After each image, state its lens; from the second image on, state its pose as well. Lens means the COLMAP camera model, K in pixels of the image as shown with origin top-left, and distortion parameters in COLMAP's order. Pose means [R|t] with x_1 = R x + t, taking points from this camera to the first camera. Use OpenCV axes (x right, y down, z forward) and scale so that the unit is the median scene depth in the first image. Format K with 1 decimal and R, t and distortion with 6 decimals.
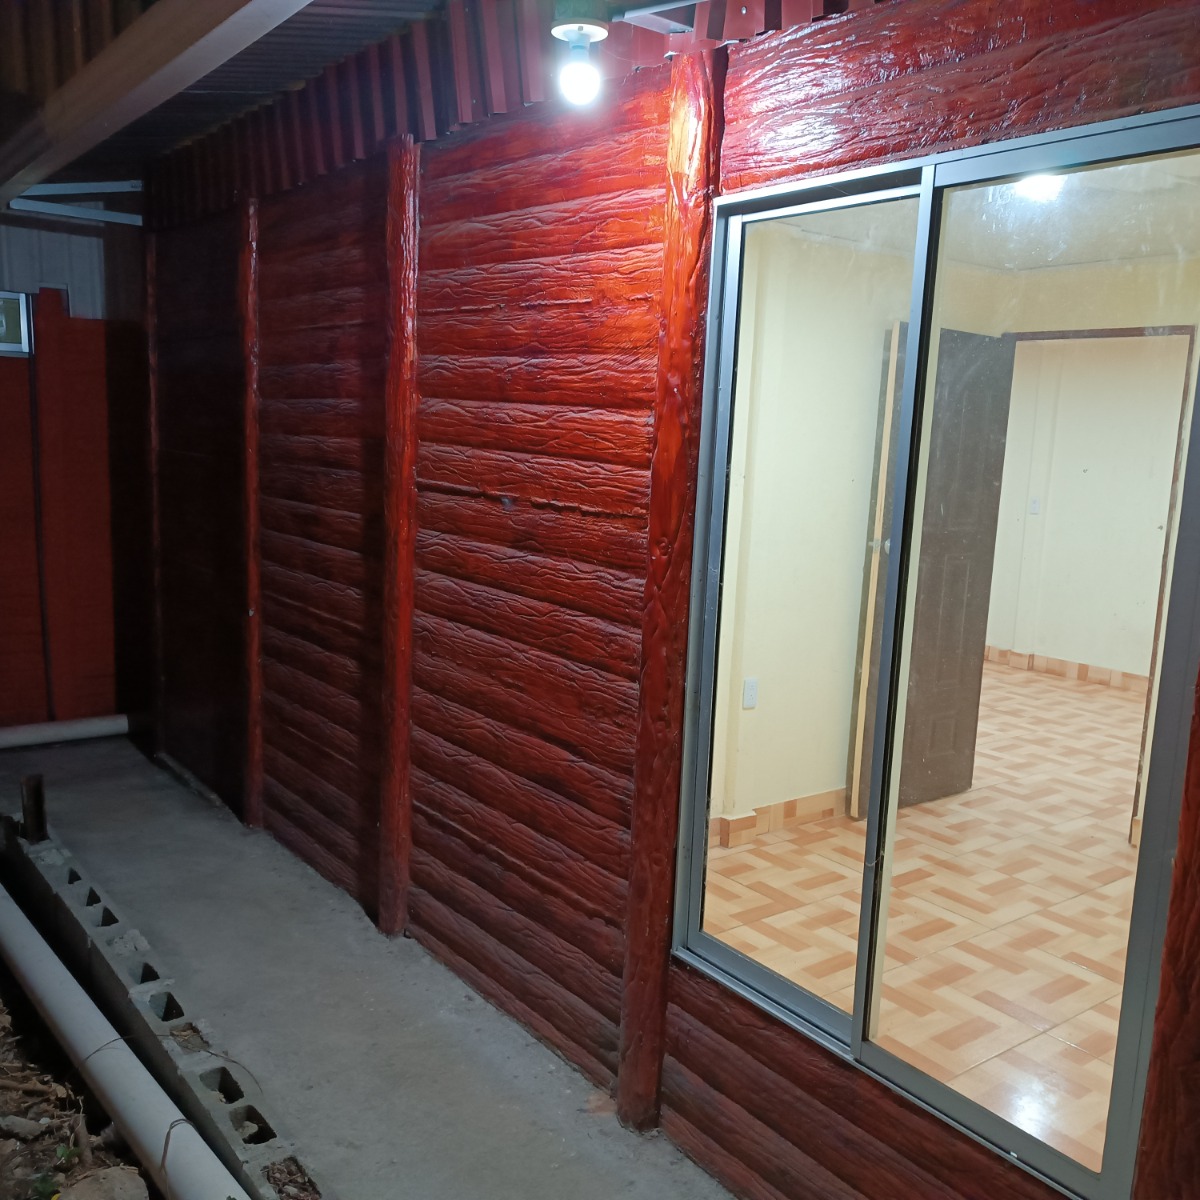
lens RADIAL K [[1141.6, 0, 603.6], [0, 1141.6, 597.3], [0, 0, 1]] dist [0.012196, -0.015334]
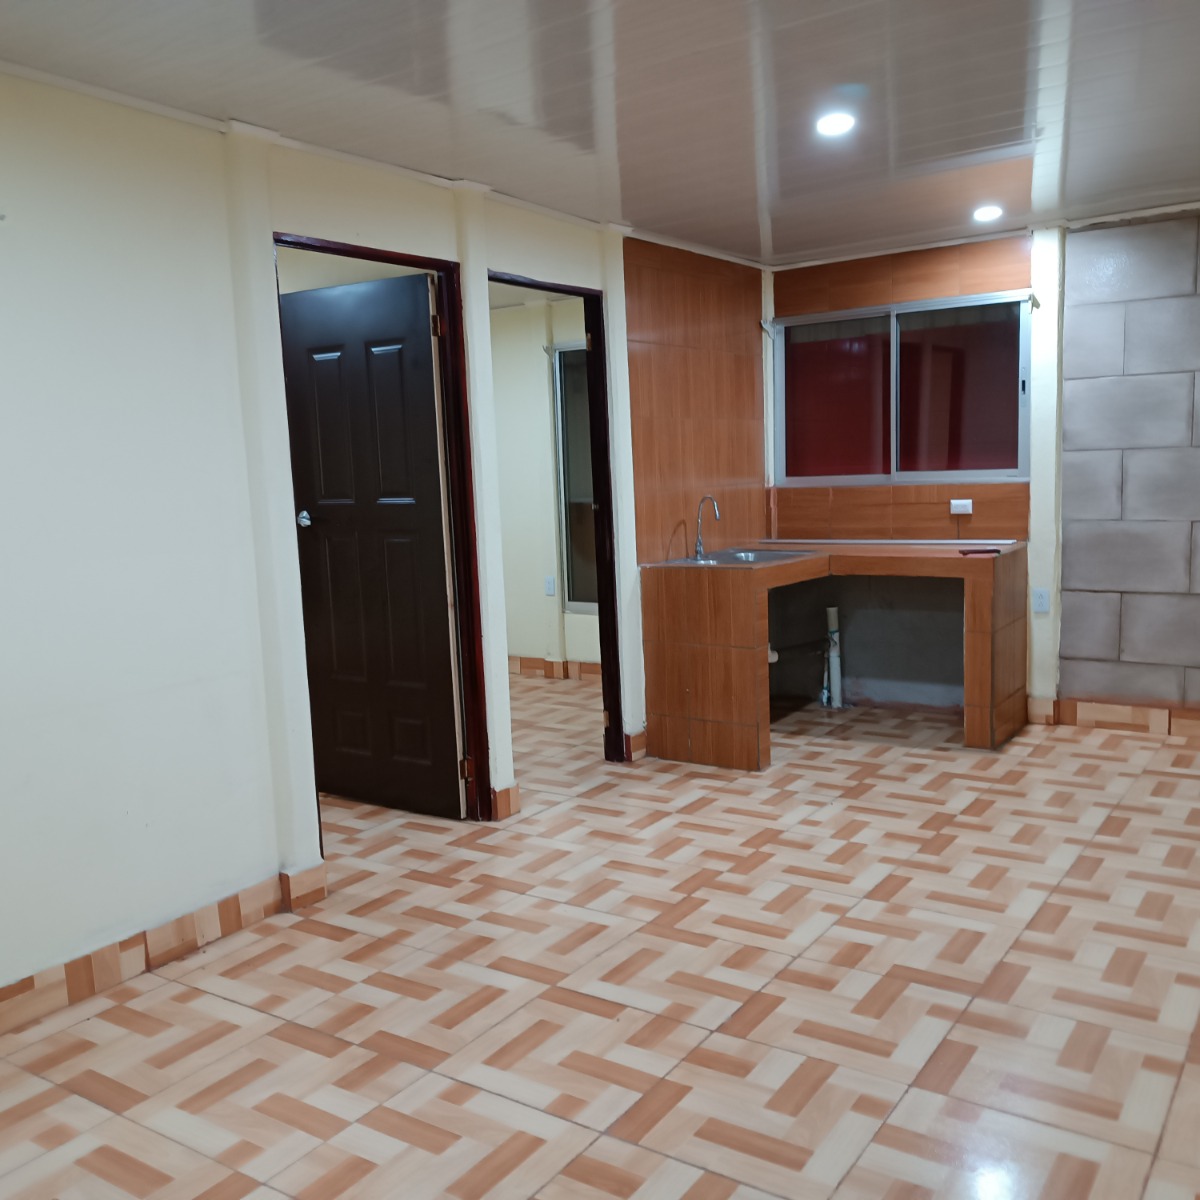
lens RADIAL K [[1141.6, 0, 603.6], [0, 1141.6, 597.3], [0, 0, 1]] dist [0.012196, -0.015334]
pose [[0.308667, 0.052335, -0.949729, 1.083833], [-0.084382, 0.996055, 0.027463, -0.022333], [0.947420, 0.071664, 0.311866, 0.794692]]
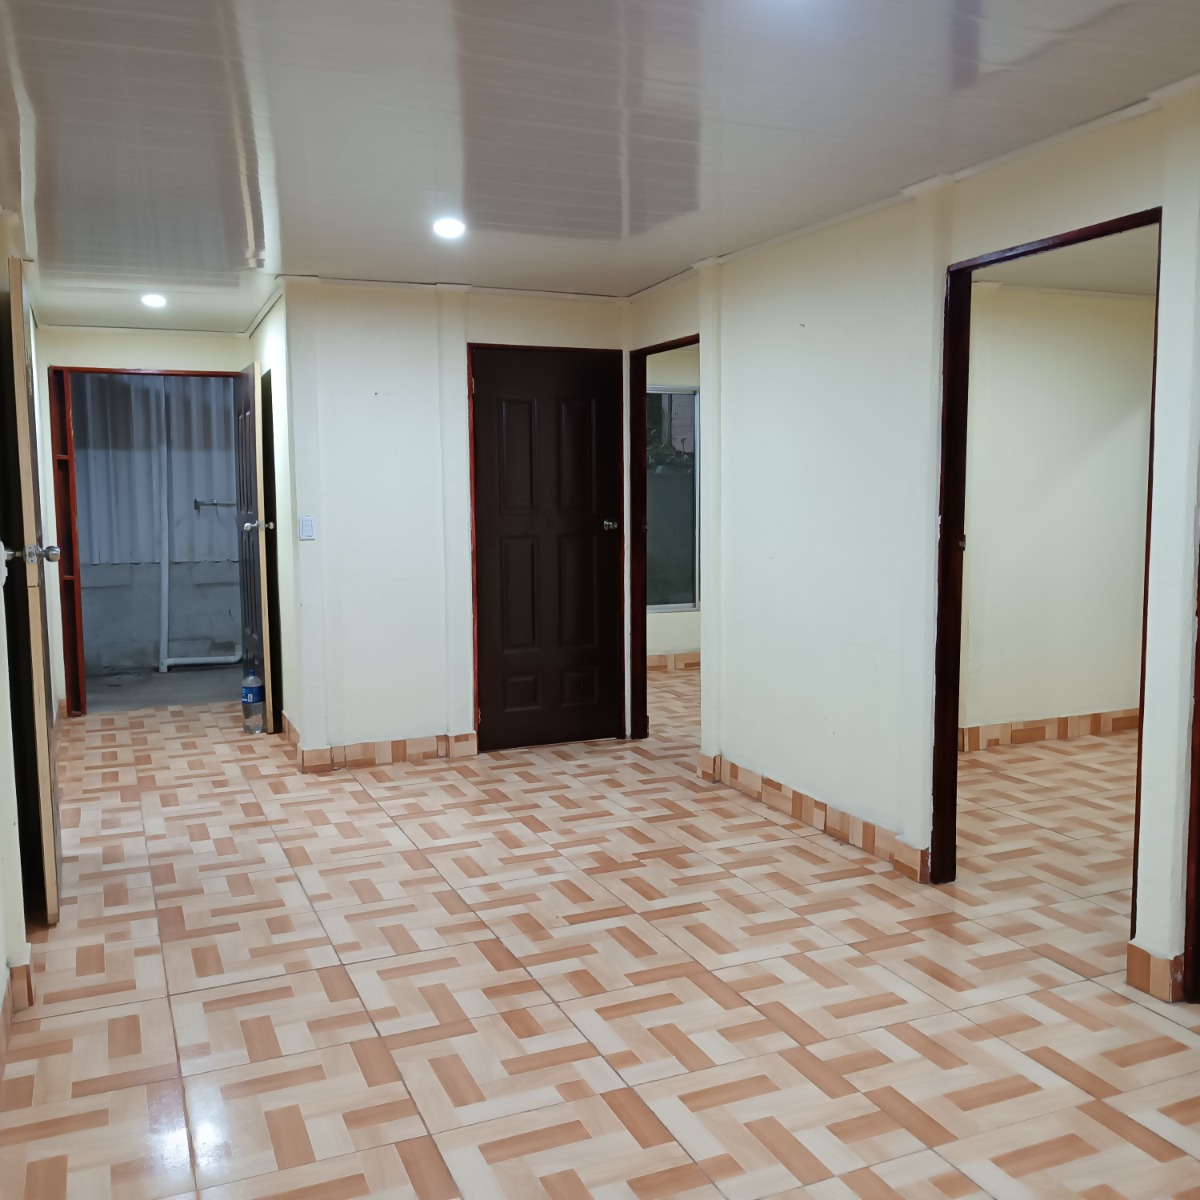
lens RADIAL K [[1144.2, 0, 595.1], [0, 1144.2, 585.7], [0, 0, 1]] dist [0.043823, -0.045513]
pose [[-0.968857, -0.061637, 0.239827, 0.448644], [-0.000704, 0.969207, 0.246248, -0.176435], [-0.247620, 0.238410, -0.939066, 1.547957]]
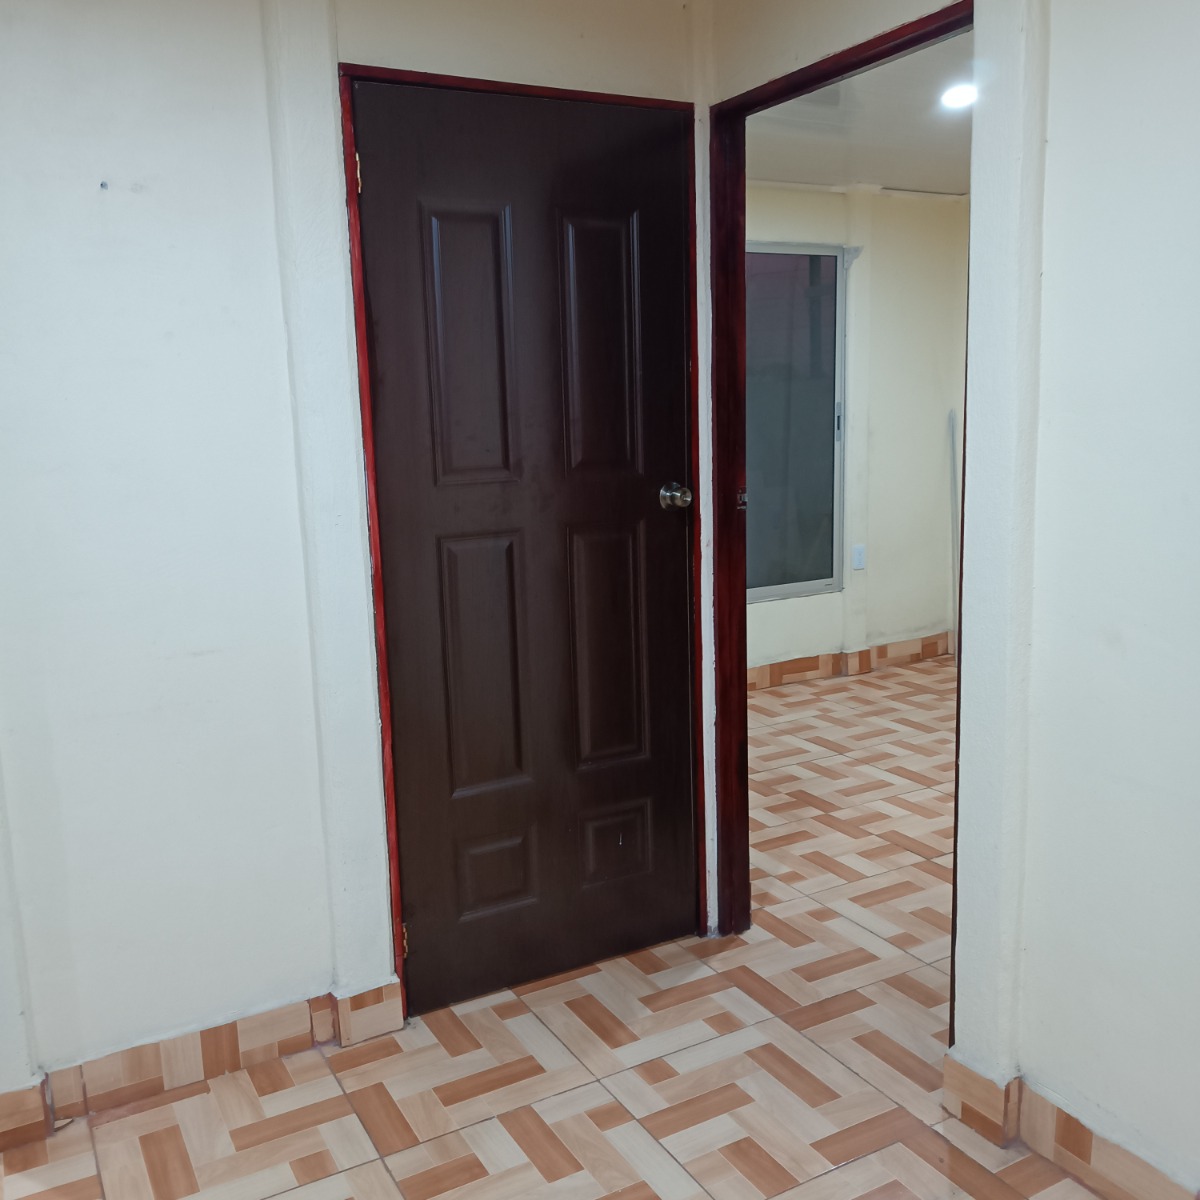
lens RADIAL K [[1144.2, 0, 595.1], [0, 1144.2, 585.7], [0, 0, 1]] dist [0.043823, -0.045513]
pose [[-0.988924, -0.043315, 0.141961, 0.663128], [0.004164, 0.947993, 0.318264, -0.086365], [-0.148364, 0.315330, -0.937313, 0.988406]]
